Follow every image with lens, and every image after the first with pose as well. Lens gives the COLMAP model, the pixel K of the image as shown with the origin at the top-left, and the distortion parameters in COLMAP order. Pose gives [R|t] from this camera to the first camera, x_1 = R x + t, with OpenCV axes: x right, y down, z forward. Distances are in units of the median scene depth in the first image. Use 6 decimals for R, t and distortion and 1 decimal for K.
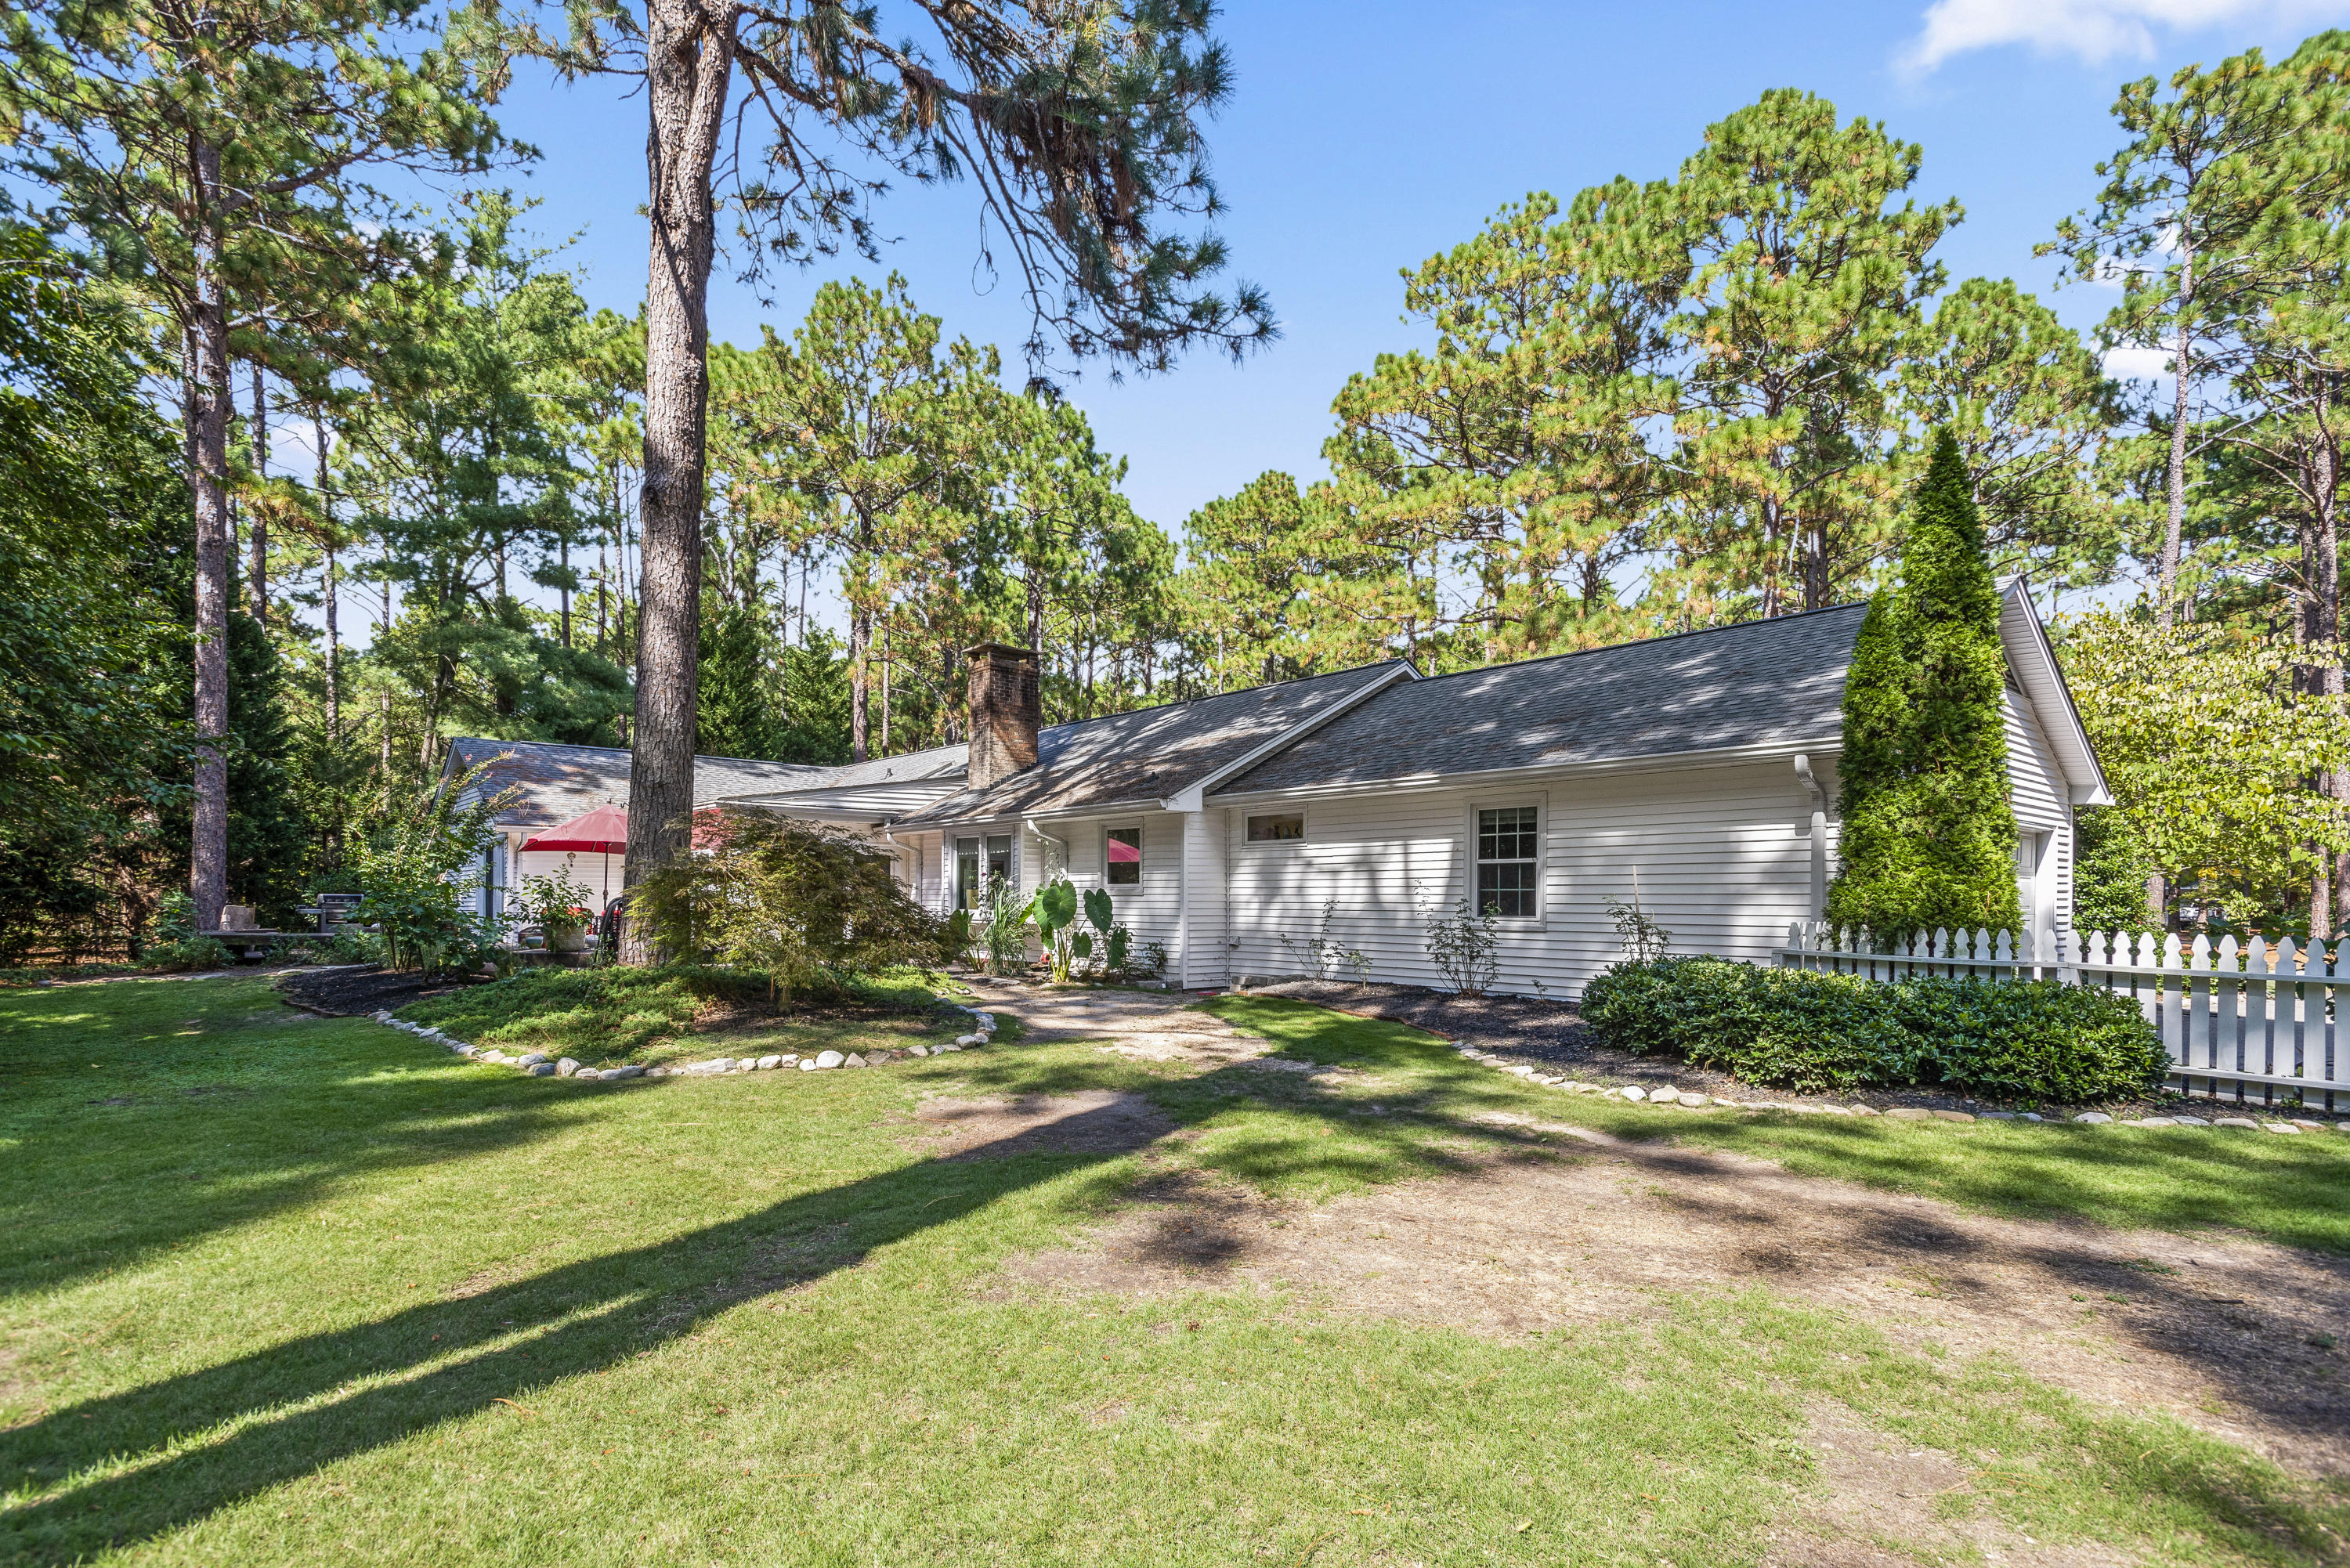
lens RADIAL K [[1124.4, 0, 1148.5], [0, 1124.4, 909.8], [0, 0, 1]] dist [0.006651, 0.000408]
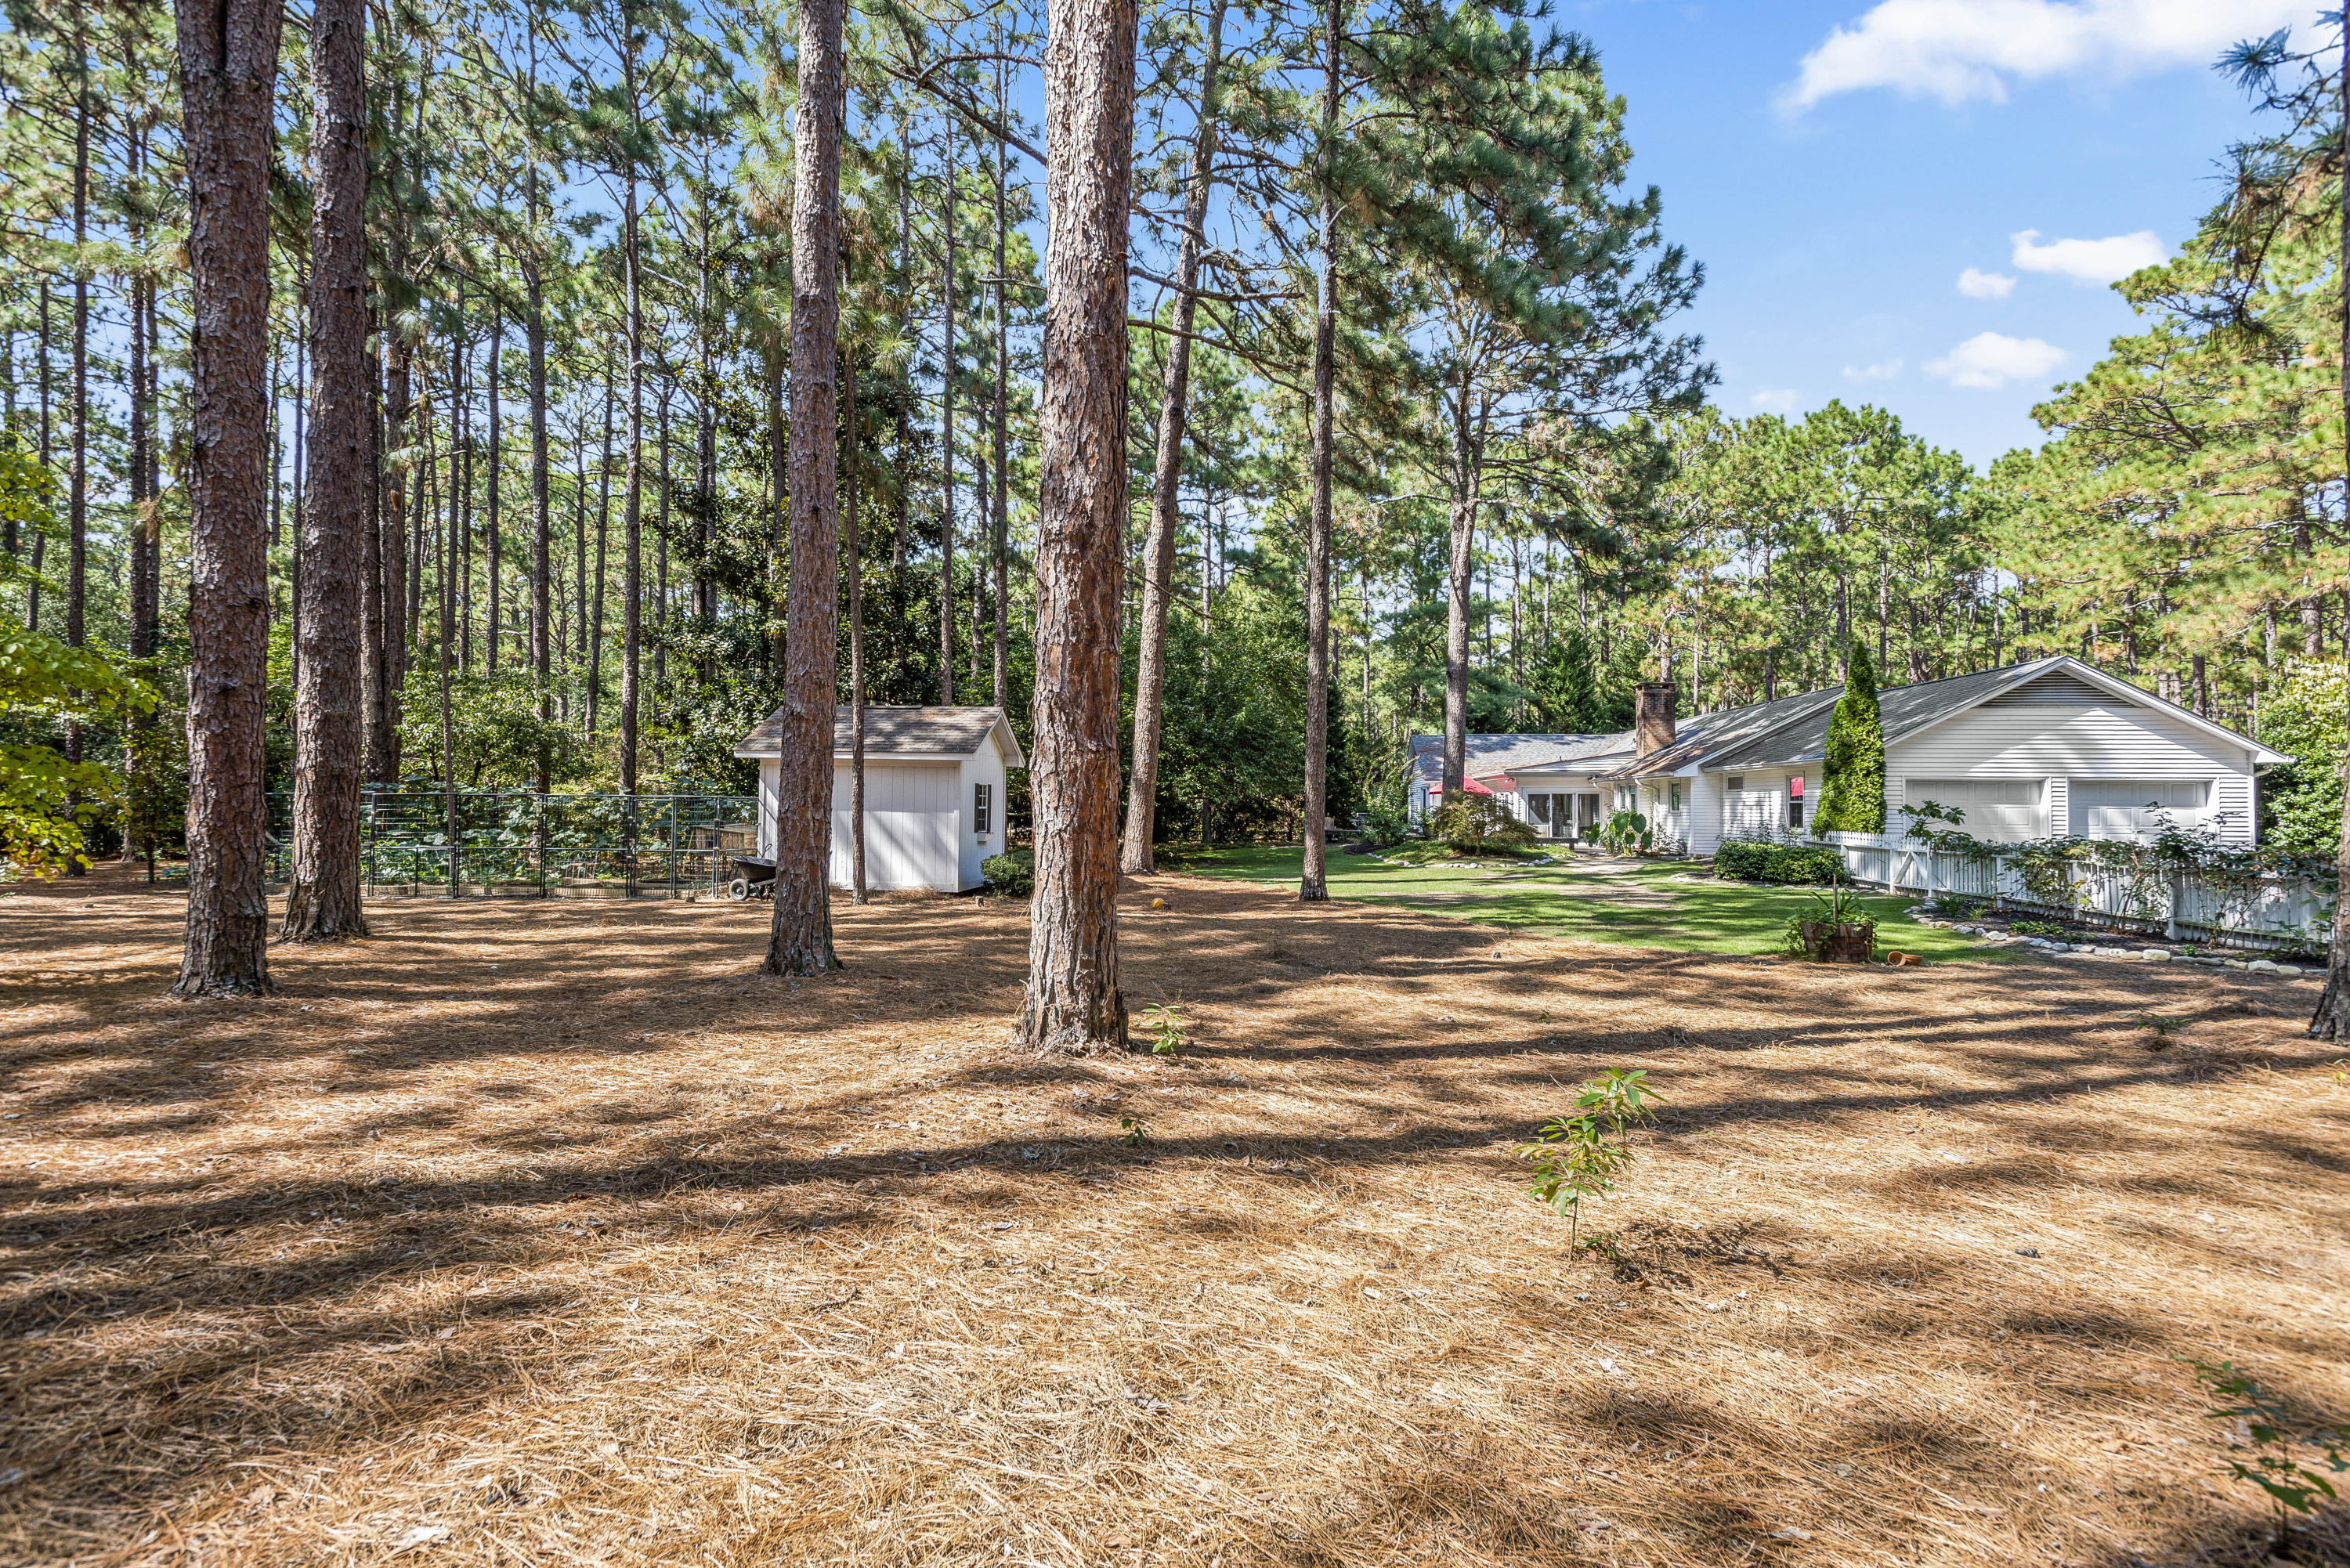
lens RADIAL K [[1124.4, 0, 1174.4], [0, 1124.4, 792.2], [0, 0, 1]] dist [0.006651, 0.000408]
pose [[0.693183, -0.008258, -0.720714, 0.659480], [-0.010095, 0.999725, -0.021165, -0.003204], [0.720691, 0.021946, 0.692909, -0.857304]]
